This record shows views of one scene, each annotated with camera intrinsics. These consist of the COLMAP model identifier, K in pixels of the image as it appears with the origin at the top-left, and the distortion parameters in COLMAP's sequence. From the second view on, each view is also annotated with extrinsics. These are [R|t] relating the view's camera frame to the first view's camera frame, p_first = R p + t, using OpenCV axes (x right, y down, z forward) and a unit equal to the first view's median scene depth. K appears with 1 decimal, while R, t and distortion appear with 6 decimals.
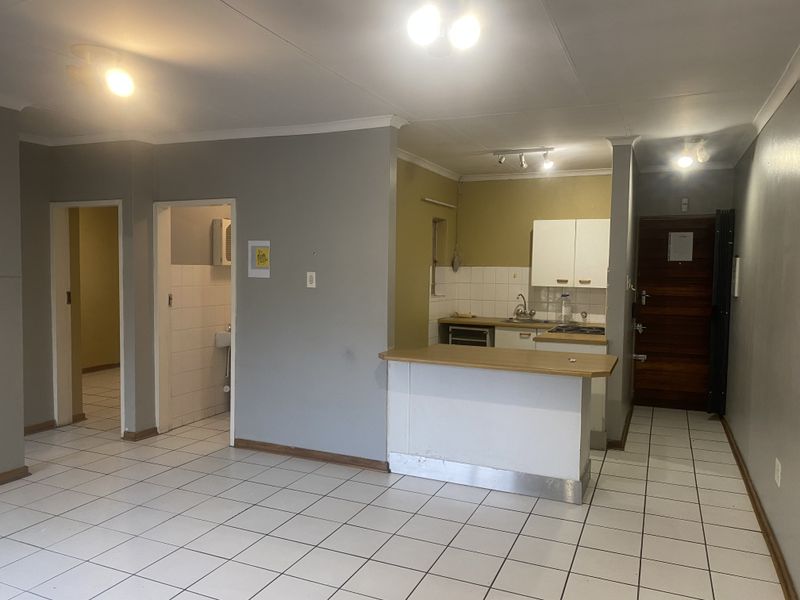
lens RADIAL K [[603.6, 0, 390.7], [0, 603.6, 301.9], [0, 0, 1]] dist [0.088190, -0.112602]
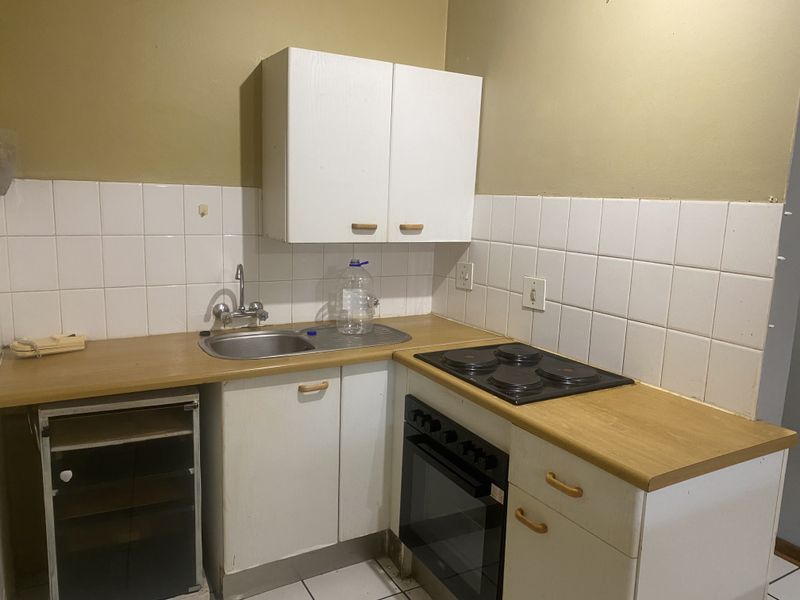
lens RADIAL K [[603.6, 0, 390.7], [0, 603.6, 301.9], [0, 0, 1]] dist [0.088190, -0.112602]
pose [[0.598286, -0.134975, 0.789833, -0.019478], [0.023895, 0.988277, 0.150787, -0.052054], [-0.800926, -0.071341, 0.594498, 0.866314]]
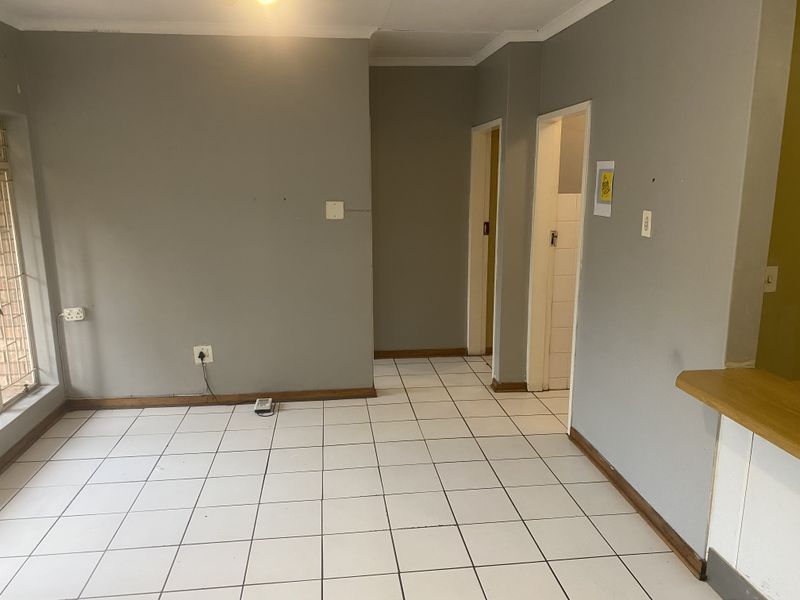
lens RADIAL K [[603.6, 0, 390.7], [0, 603.6, 301.9], [0, 0, 1]] dist [0.088190, -0.112602]
pose [[0.509092, 0.156458, -0.846372, 0.225516], [-0.036081, 0.986355, 0.160632, -0.040251], [0.859956, -0.051239, 0.507790, 0.380260]]
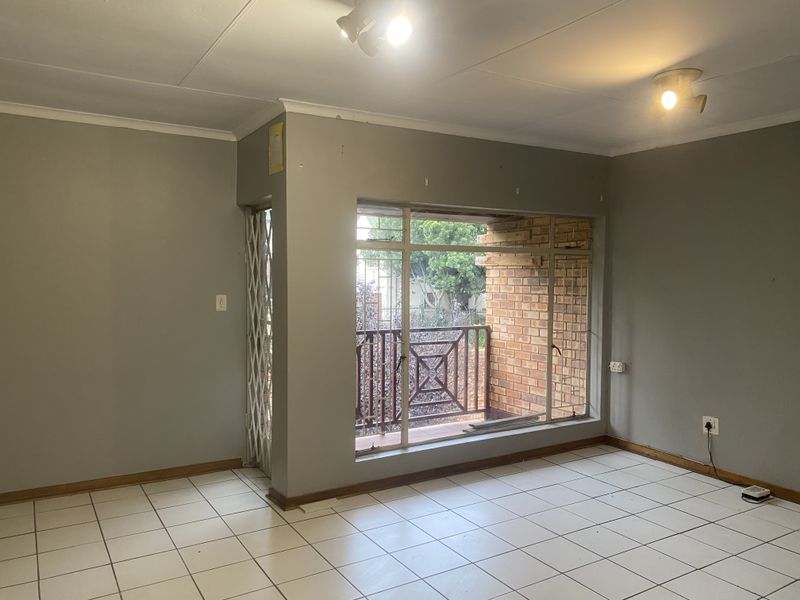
lens RADIAL K [[603.6, 0, 390.7], [0, 603.6, 301.9], [0, 0, 1]] dist [0.088190, -0.112602]
pose [[-0.567076, 0.018874, -0.823449, 0.365141], [-0.063167, 0.995797, 0.066325, -0.031034], [0.821240, 0.089626, -0.563500, 0.661716]]
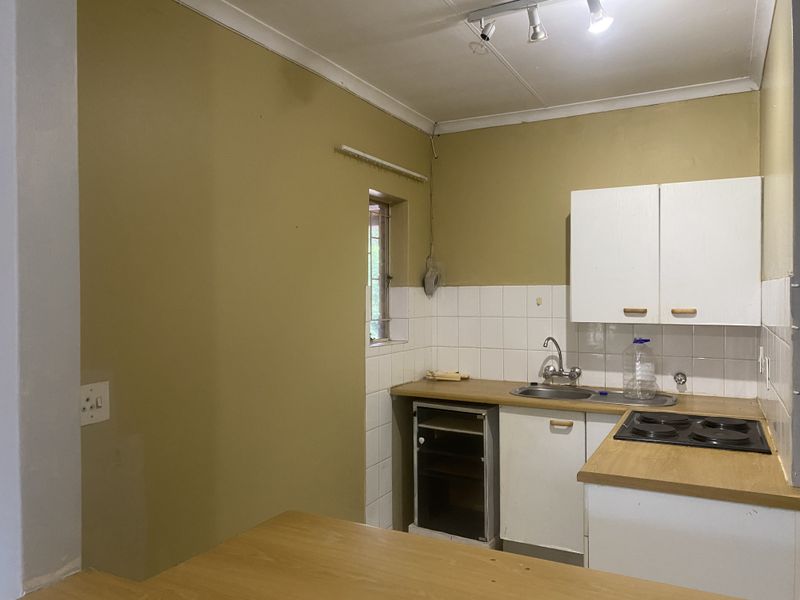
lens RADIAL K [[603.6, 0, 390.7], [0, 603.6, 301.9], [0, 0, 1]] dist [0.088190, -0.112602]
pose [[0.997190, -0.018632, -0.072562, 0.141321], [0.015390, 0.998869, -0.044993, -0.026594], [0.073319, 0.043750, 0.996348, 0.572969]]
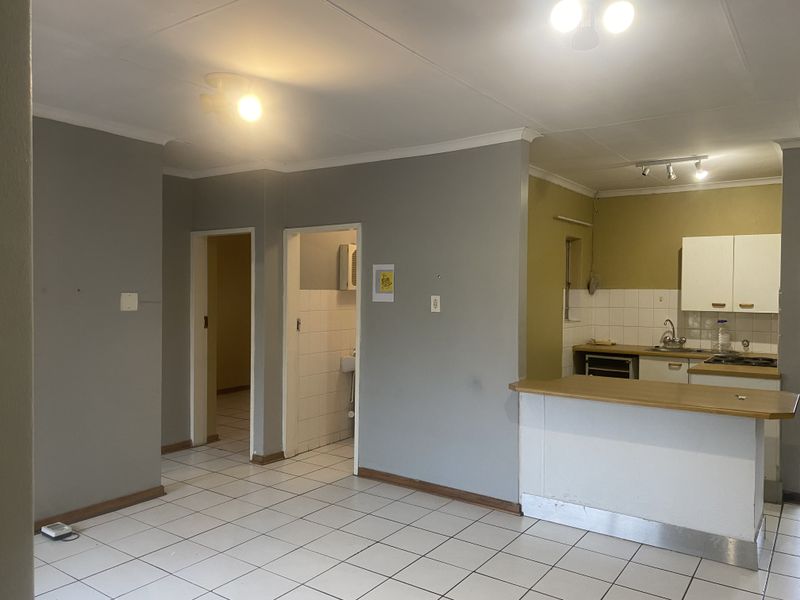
lens RADIAL K [[611.1, 0, 400.0], [0, 611.1, 300.0], [0, 0, 1]] dist [0.072409, -0.109062]
pose [[0.982453, -0.003090, -0.186484, -0.006252], [-0.005033, 0.999059, -0.043068, -0.000696], [0.186442, 0.043251, 0.981514, 0.034812]]
